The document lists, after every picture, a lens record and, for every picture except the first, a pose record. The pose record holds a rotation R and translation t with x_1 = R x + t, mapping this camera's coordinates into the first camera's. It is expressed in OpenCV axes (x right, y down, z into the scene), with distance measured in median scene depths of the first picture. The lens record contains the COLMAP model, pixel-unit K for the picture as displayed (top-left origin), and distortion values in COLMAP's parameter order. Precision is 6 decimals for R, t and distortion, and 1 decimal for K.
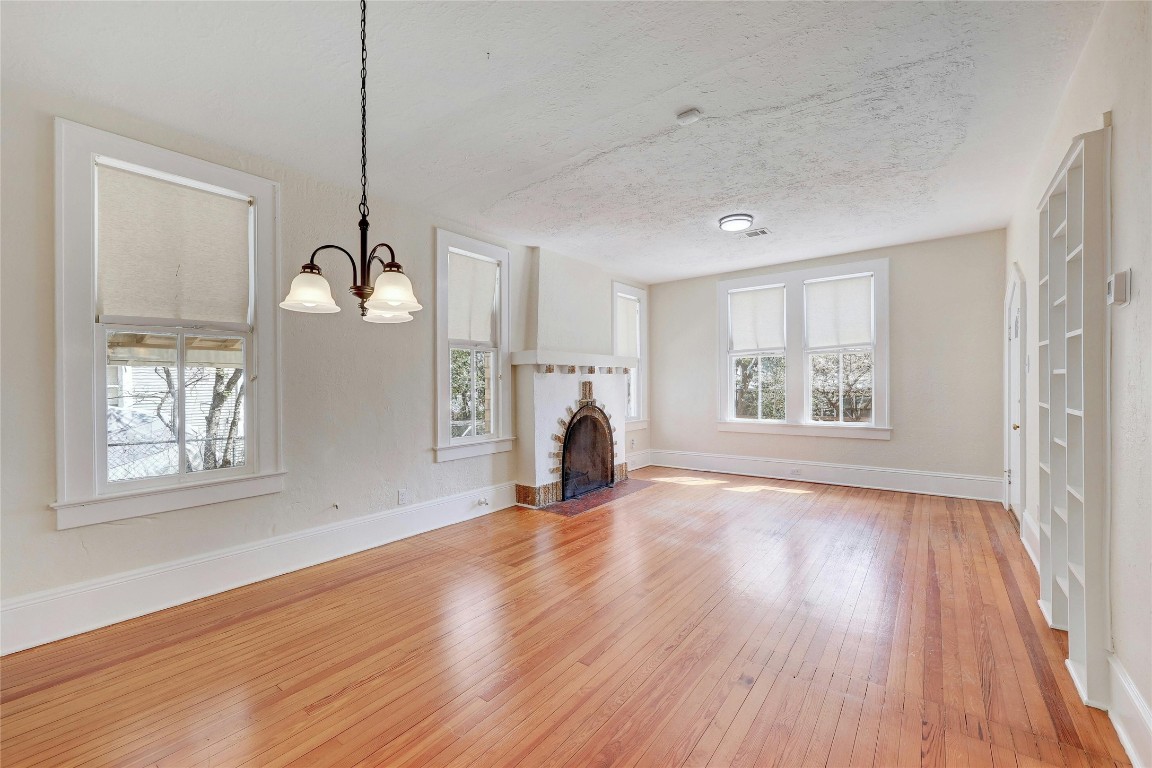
lens RADIAL K [[469.7, 0, 576.0], [0, 469.7, 384.0], [0, 0, 1]] dist [-0.010073, 0.000061]
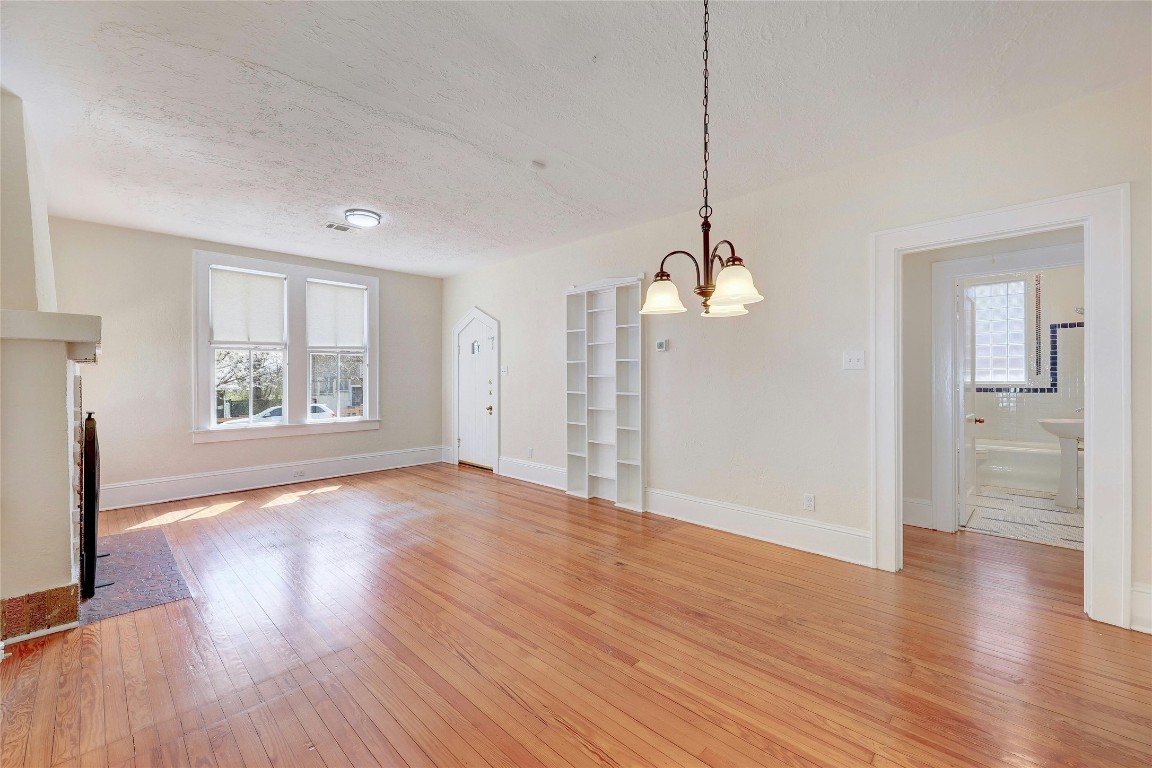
lens RADIAL K [[463.0, 0, 576.0], [0, 463.0, 384.0], [0, 0, 1]] dist [0.000466, -0.000056]
pose [[0.117369, -0.001166, 0.993088, -0.583145], [0.001648, 0.999998, 0.000979, 0.003977], [-0.993087, 0.001522, 0.117371, 0.450433]]
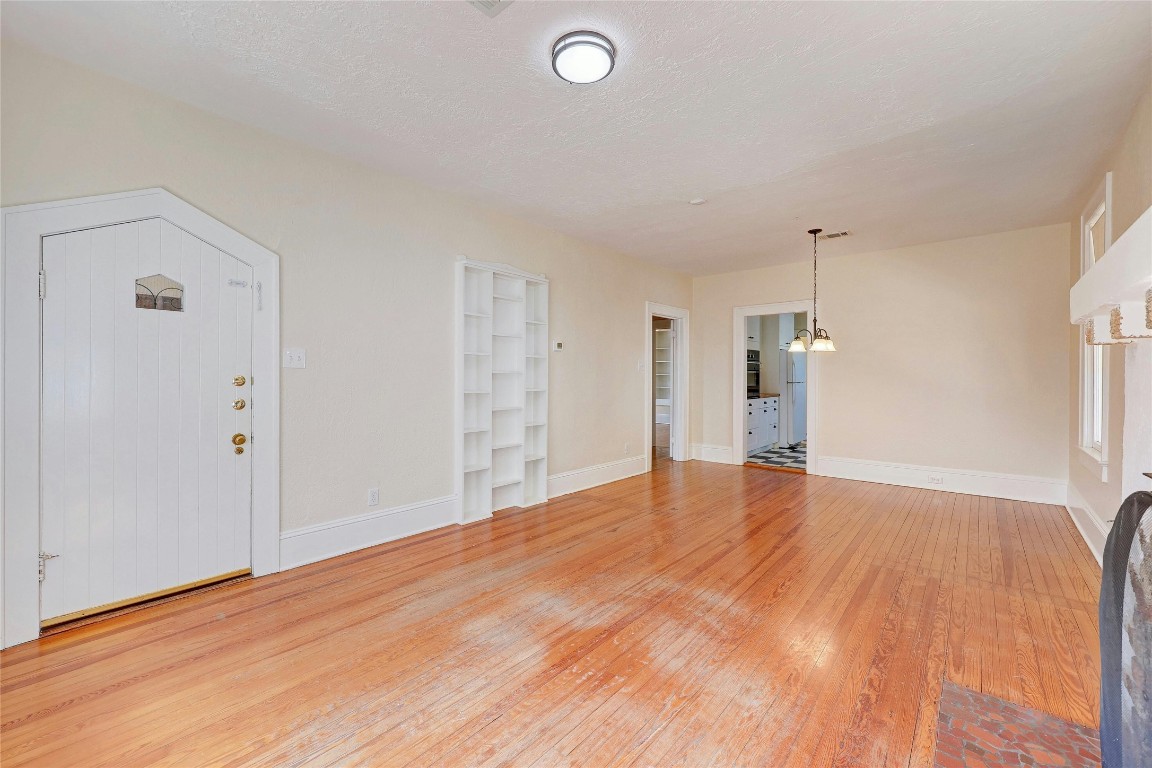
lens RADIAL K [[472.6, 0, 581.4], [0, 472.6, 374.6], [0, 0, 1]] dist [0.002103, 0.000096]
pose [[-0.998559, 0.006023, 0.053325, 0.323943], [0.006101, 0.999981, 0.001294, -0.007983], [-0.053317, 0.001617, -0.998576, 1.545136]]
